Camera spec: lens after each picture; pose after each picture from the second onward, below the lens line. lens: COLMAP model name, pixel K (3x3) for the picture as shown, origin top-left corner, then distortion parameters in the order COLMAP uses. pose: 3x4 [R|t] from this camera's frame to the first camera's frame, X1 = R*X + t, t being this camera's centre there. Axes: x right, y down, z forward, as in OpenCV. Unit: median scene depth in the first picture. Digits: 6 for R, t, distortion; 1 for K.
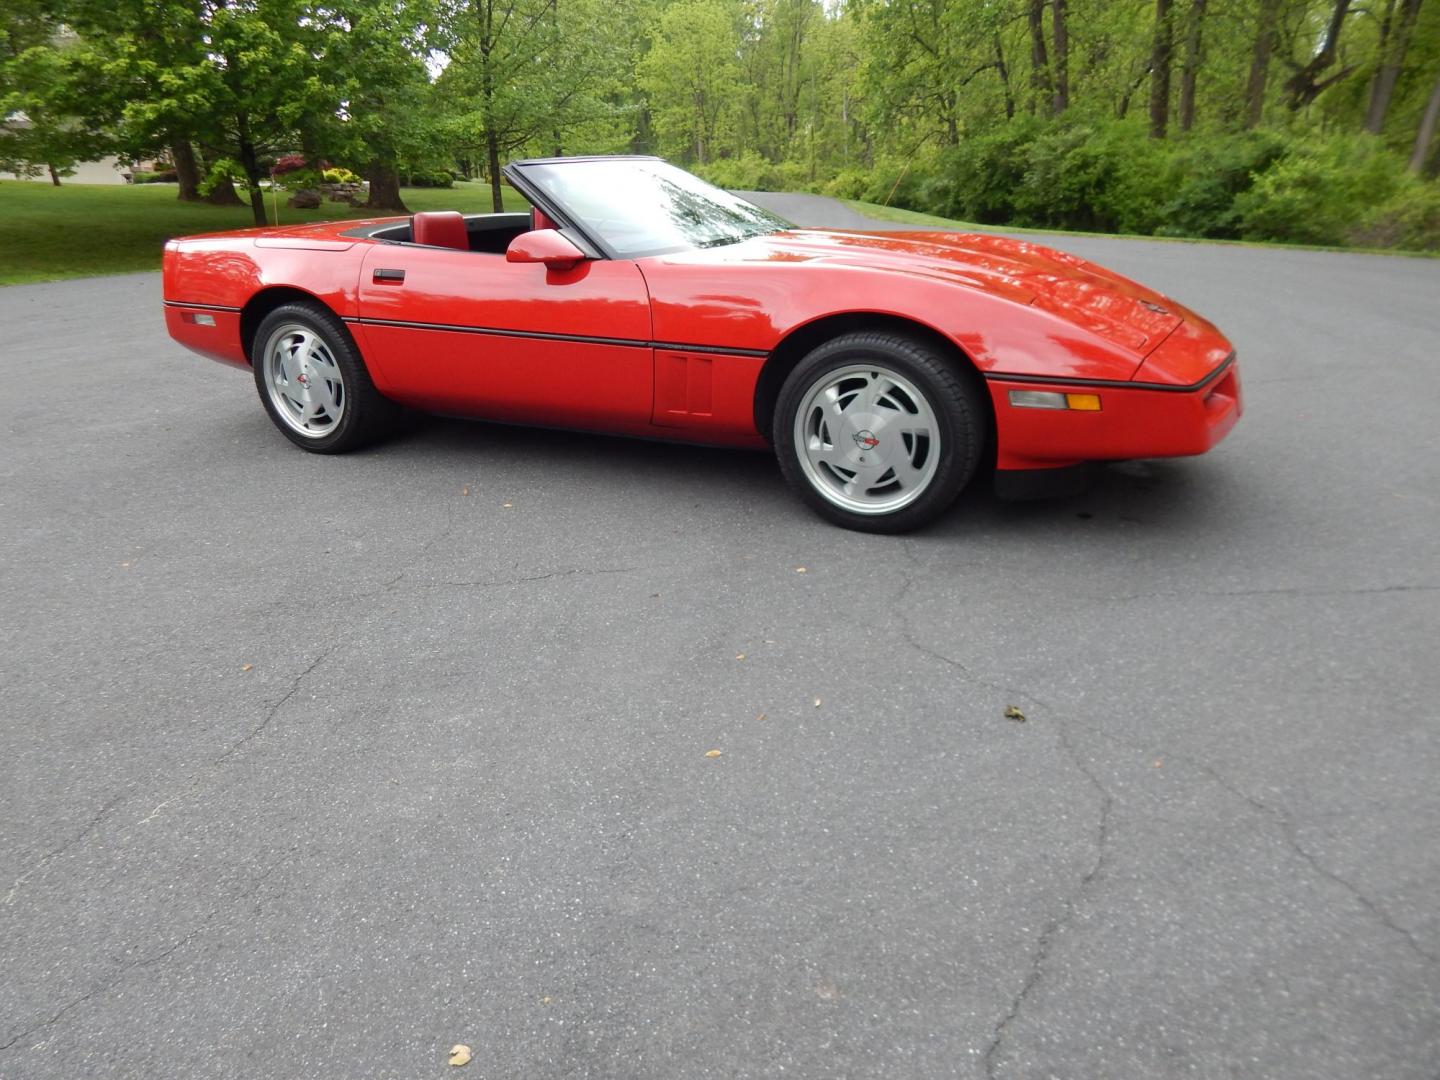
lens RADIAL K [[958.7, 0, 720.0], [0, 958.7, 540.0], [0, 0, 1]] dist [-0.010089, -0.002240]
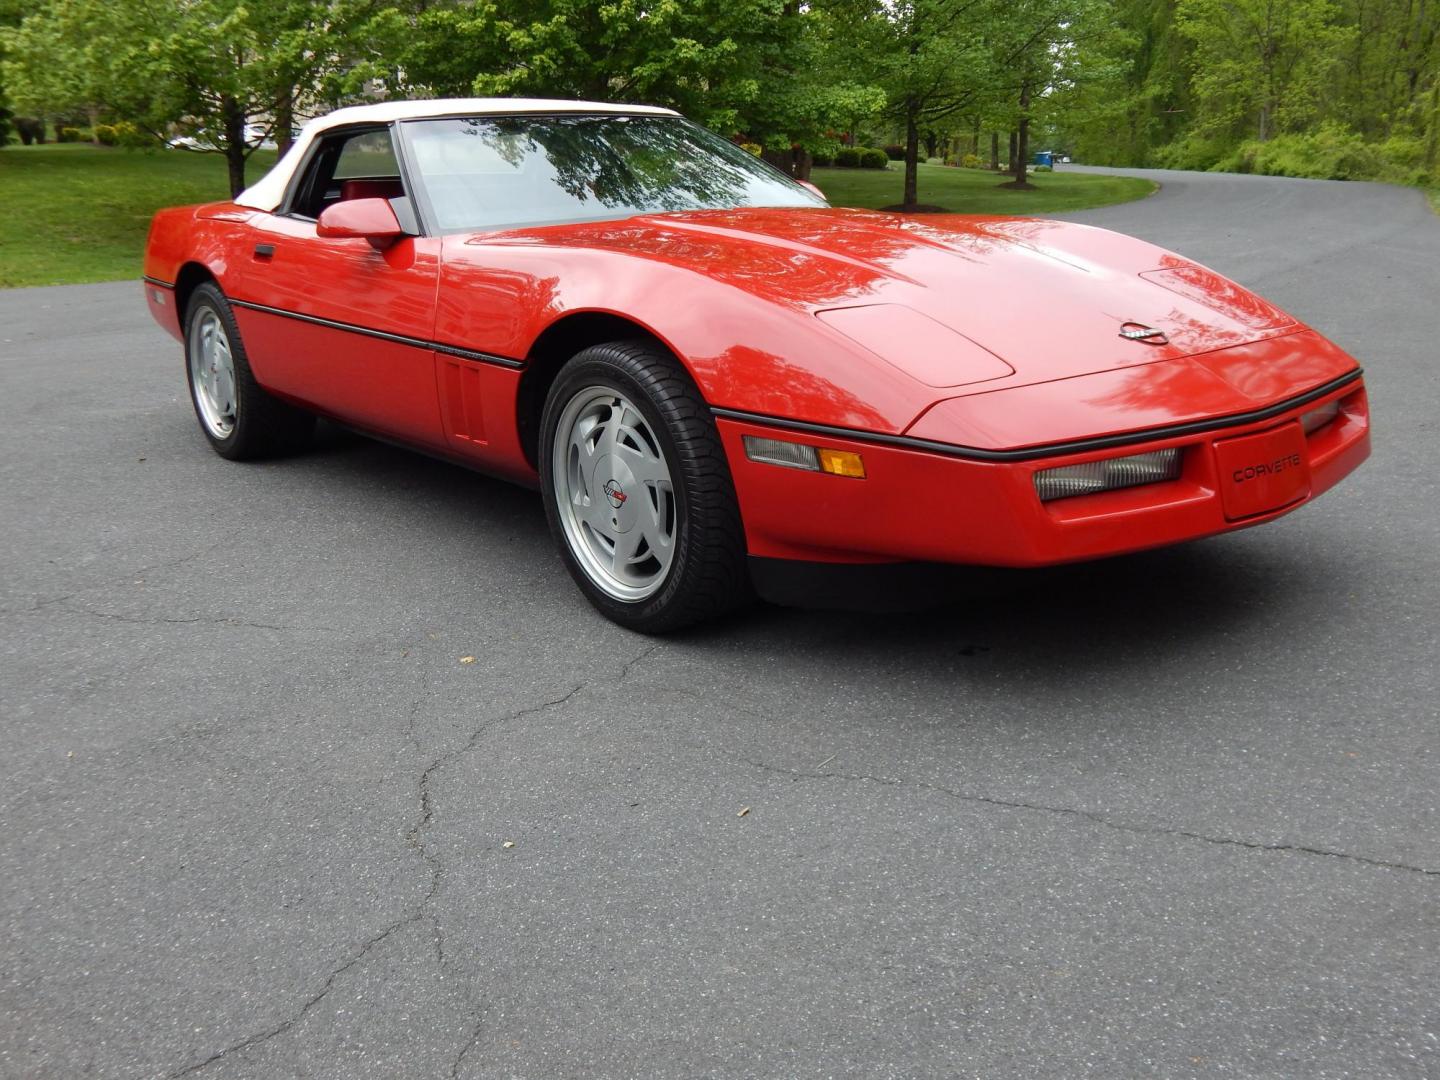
lens RADIAL K [[1307.0, 0, 715.2], [0, 1307.0, 553.6], [0, 0, 1]] dist [-0.015495, -0.005288]
pose [[0.914677, 0.119572, -0.386094, 0.435148], [-0.145573, 0.988590, -0.038707, -0.025459], [0.377061, 0.091609, 0.921647, 0.109964]]
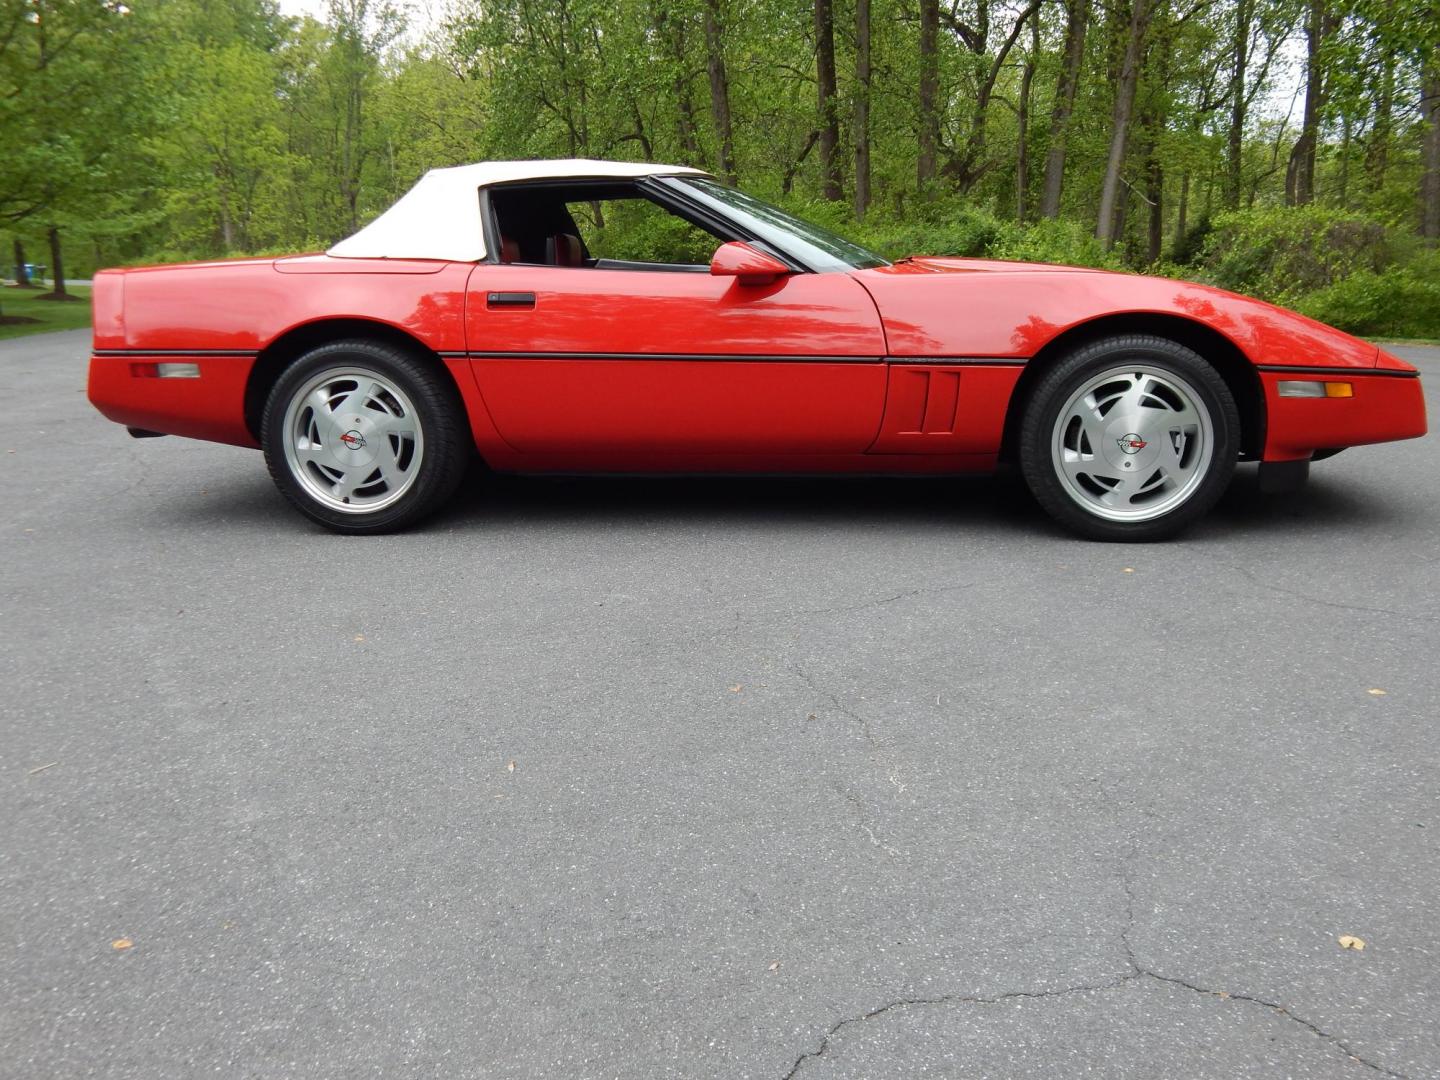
lens RADIAL K [[1307.0, 0, 715.2], [0, 1307.0, 553.6], [0, 0, 1]] dist [-0.015495, -0.005288]
pose [[0.940440, -0.067763, 0.333138, -0.507418], [0.117524, 0.984319, -0.131547, 0.094178], [-0.319000, 0.162863, 0.933657, -0.057252]]
